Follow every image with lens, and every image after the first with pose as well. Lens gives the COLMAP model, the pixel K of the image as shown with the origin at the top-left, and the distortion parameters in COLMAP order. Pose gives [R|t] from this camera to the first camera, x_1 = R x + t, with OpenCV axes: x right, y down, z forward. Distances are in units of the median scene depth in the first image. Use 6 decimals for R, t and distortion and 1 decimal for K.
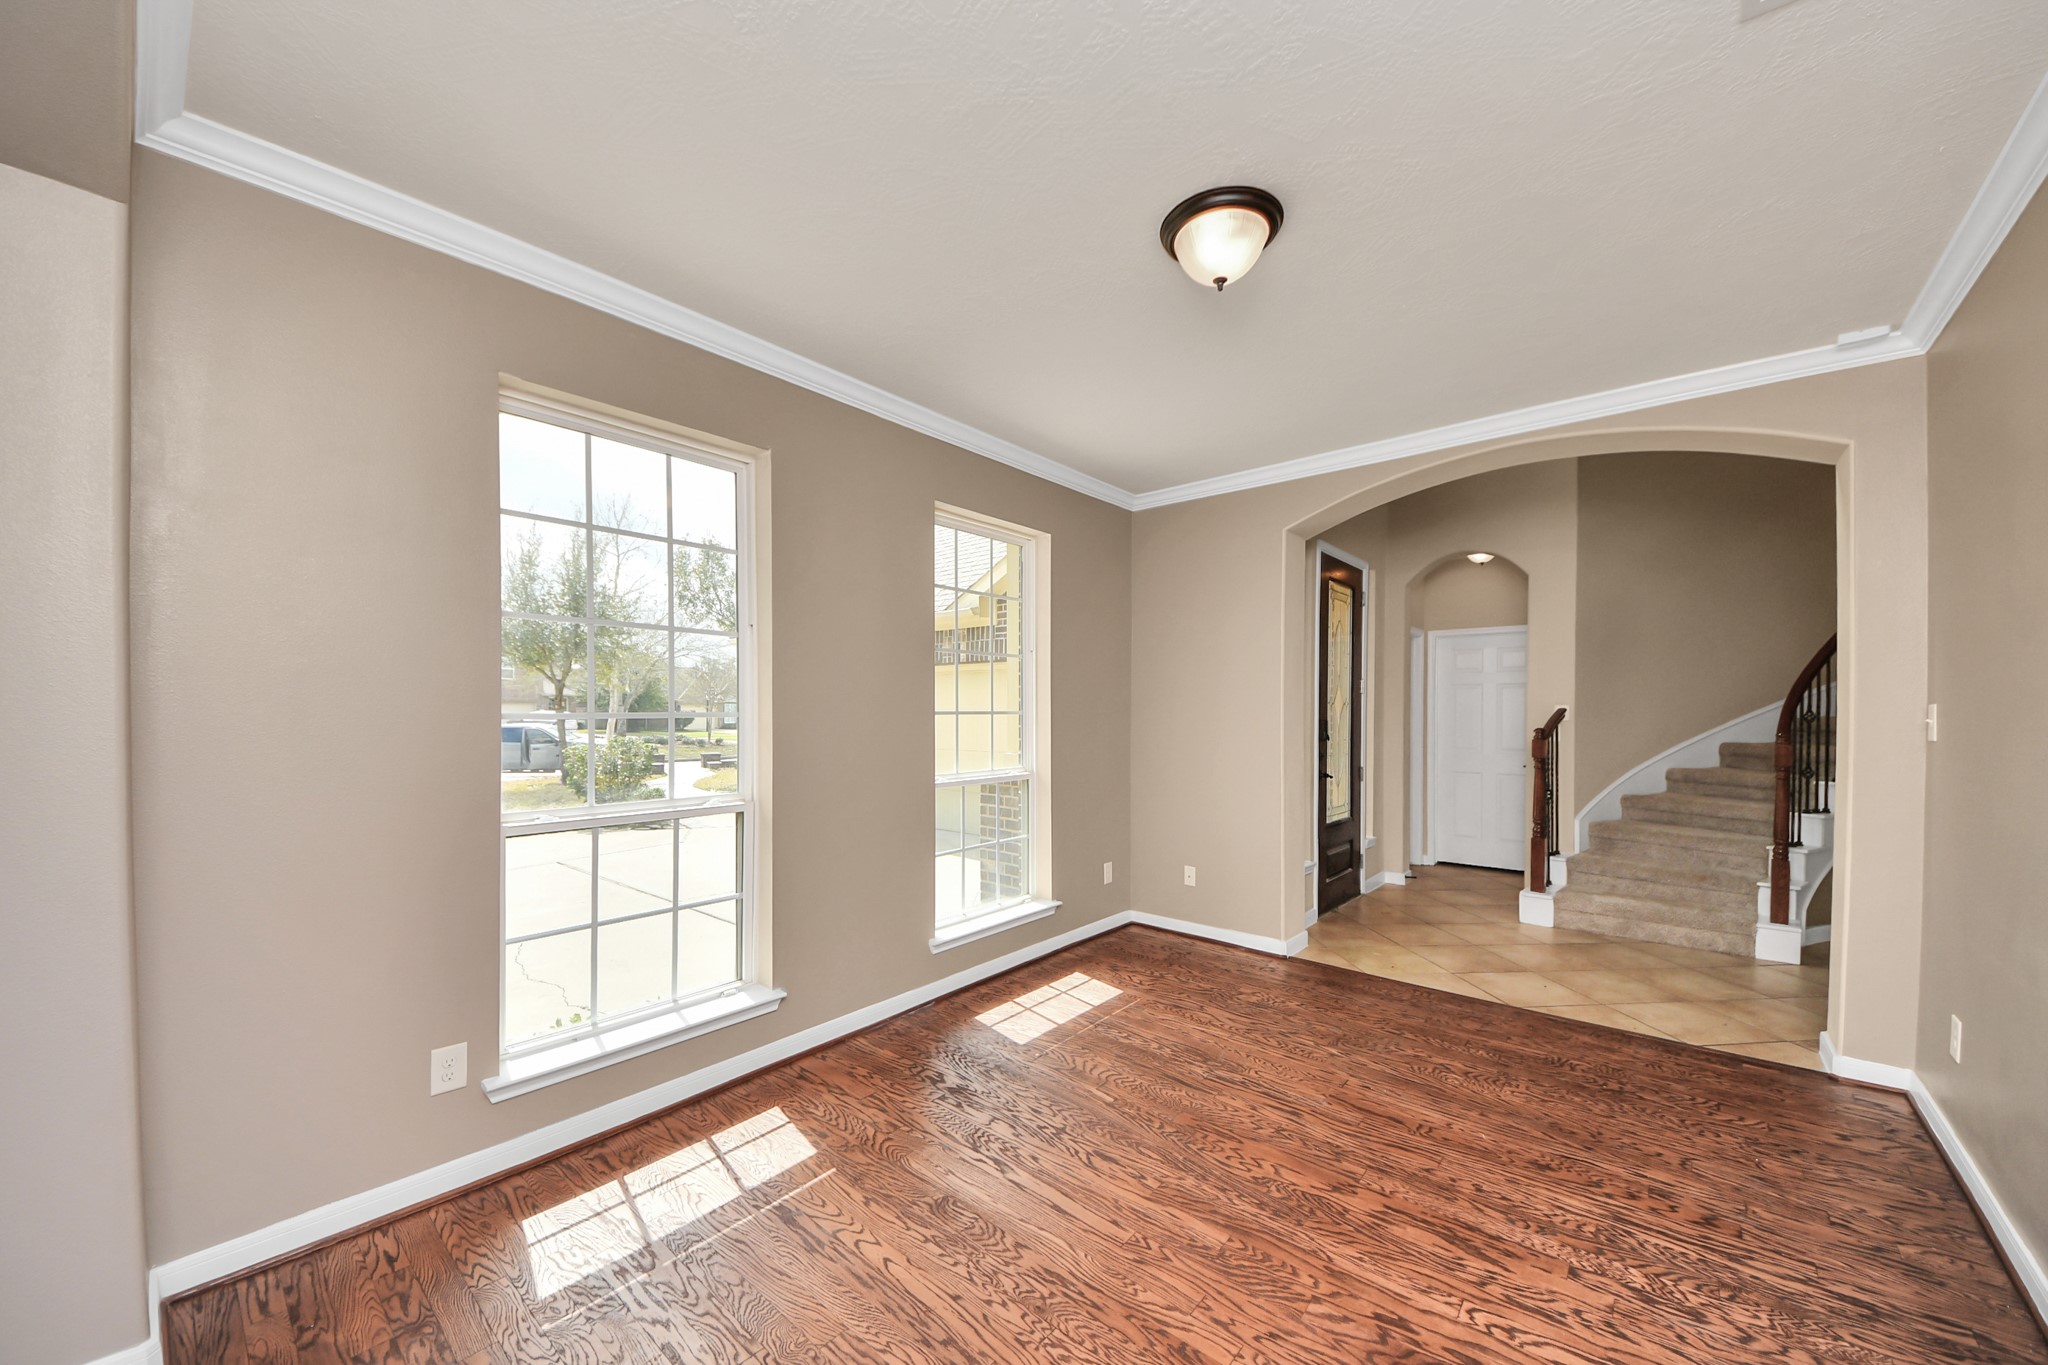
lens RADIAL K [[762.5, 0, 1017.9], [0, 762.5, 685.1], [0, 0, 1]] dist [0.004148, -0.006077]
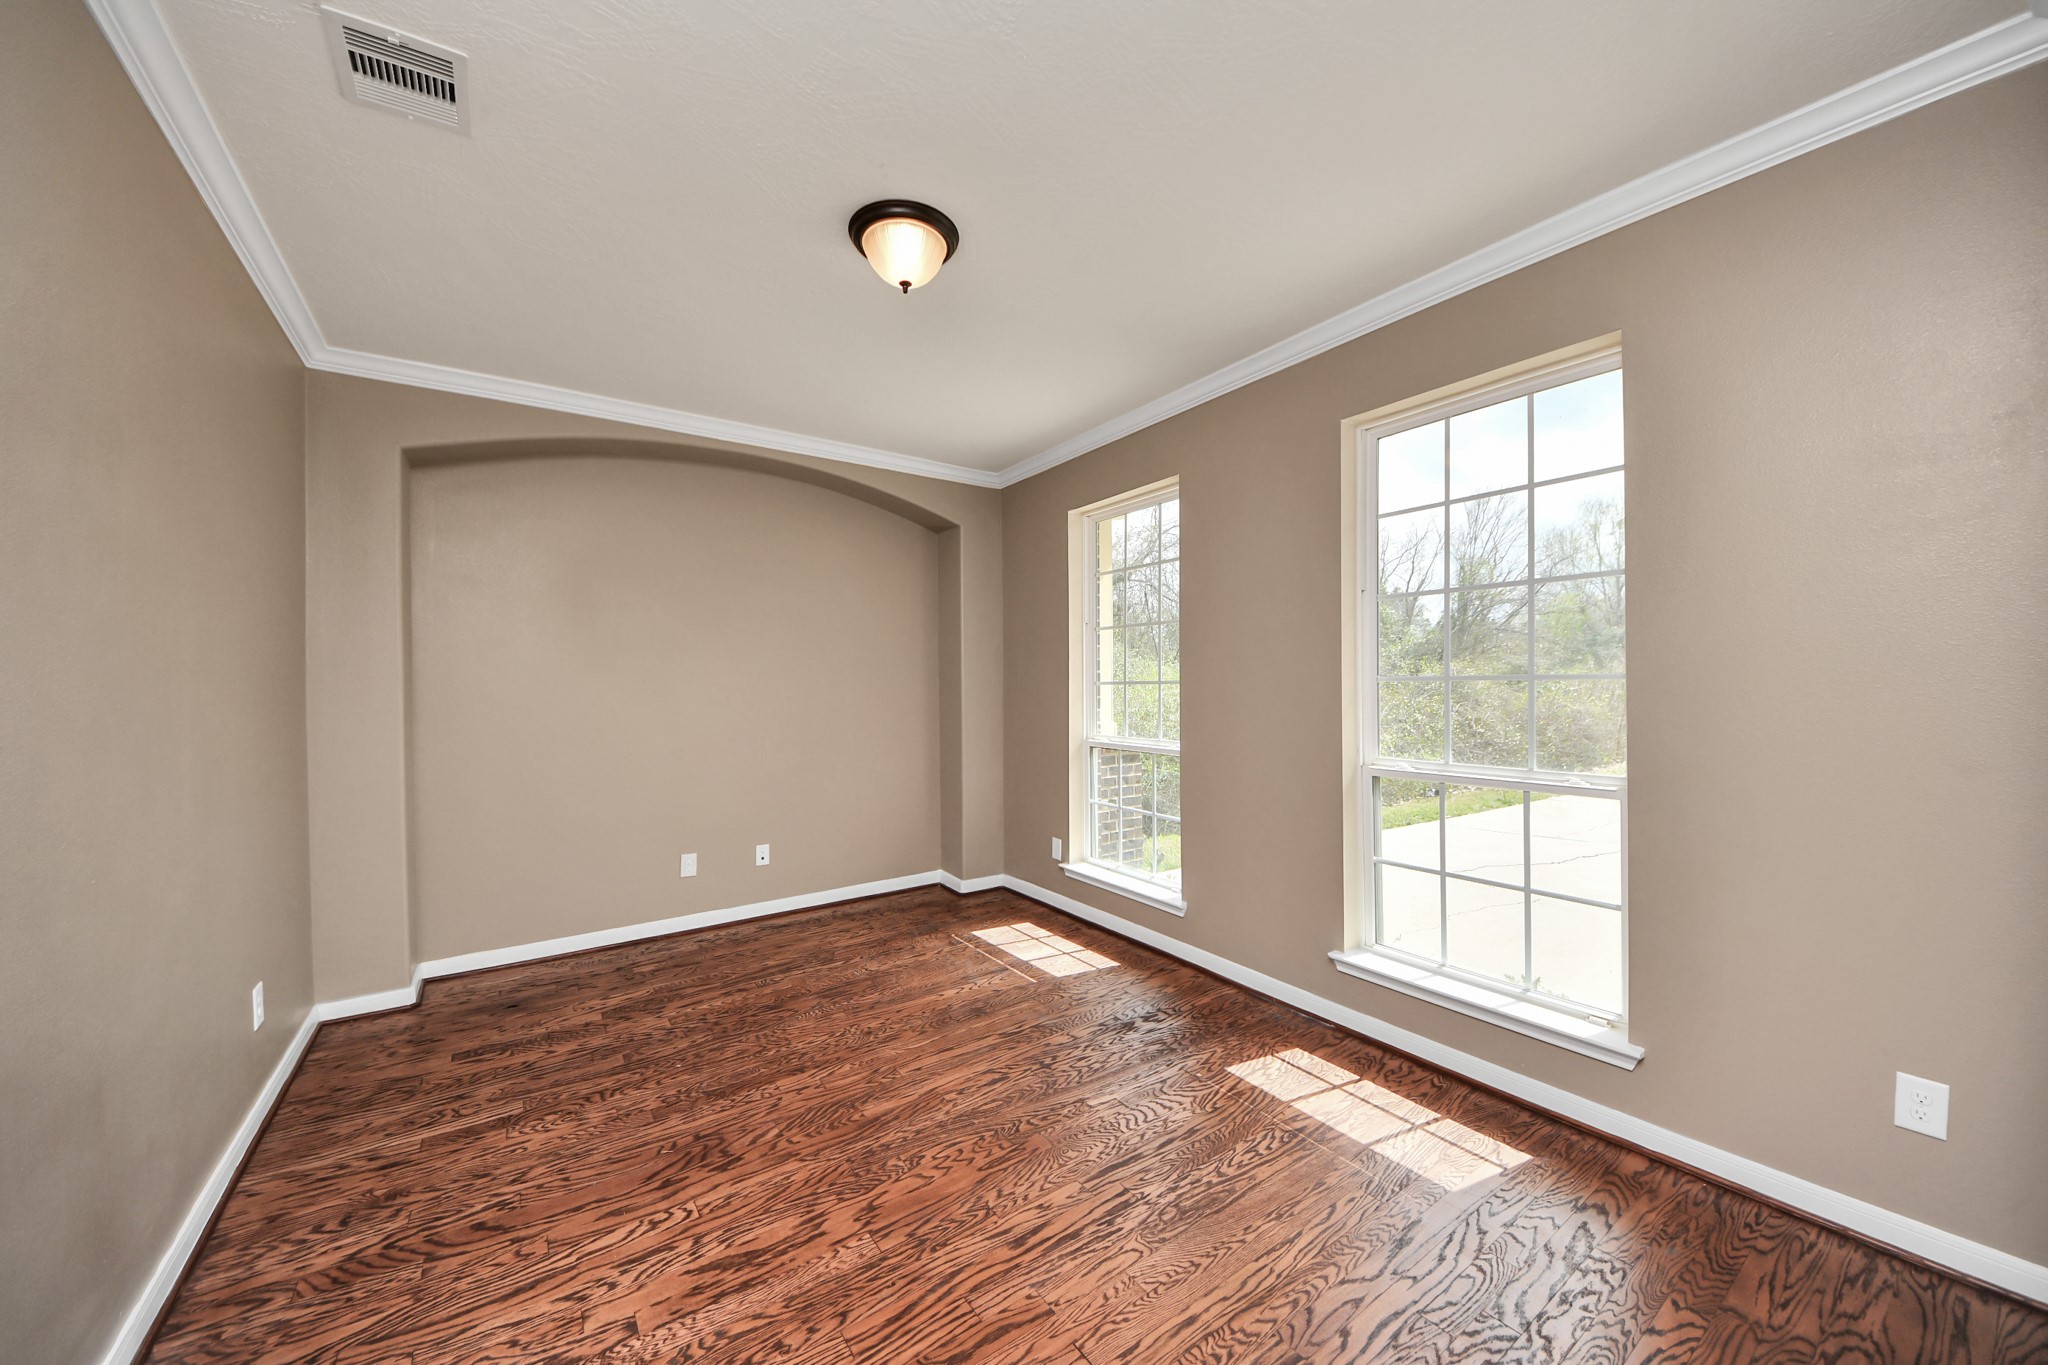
lens RADIAL K [[762.5, 0, 1033.1], [0, 762.5, 681.1], [0, 0, 1]] dist [0.004148, -0.006077]
pose [[-0.252087, 0.002992, -0.967700, 1.336728], [0.020203, 0.999794, -0.002172, 0.058820], [0.967494, -0.020098, -0.252096, 1.545946]]
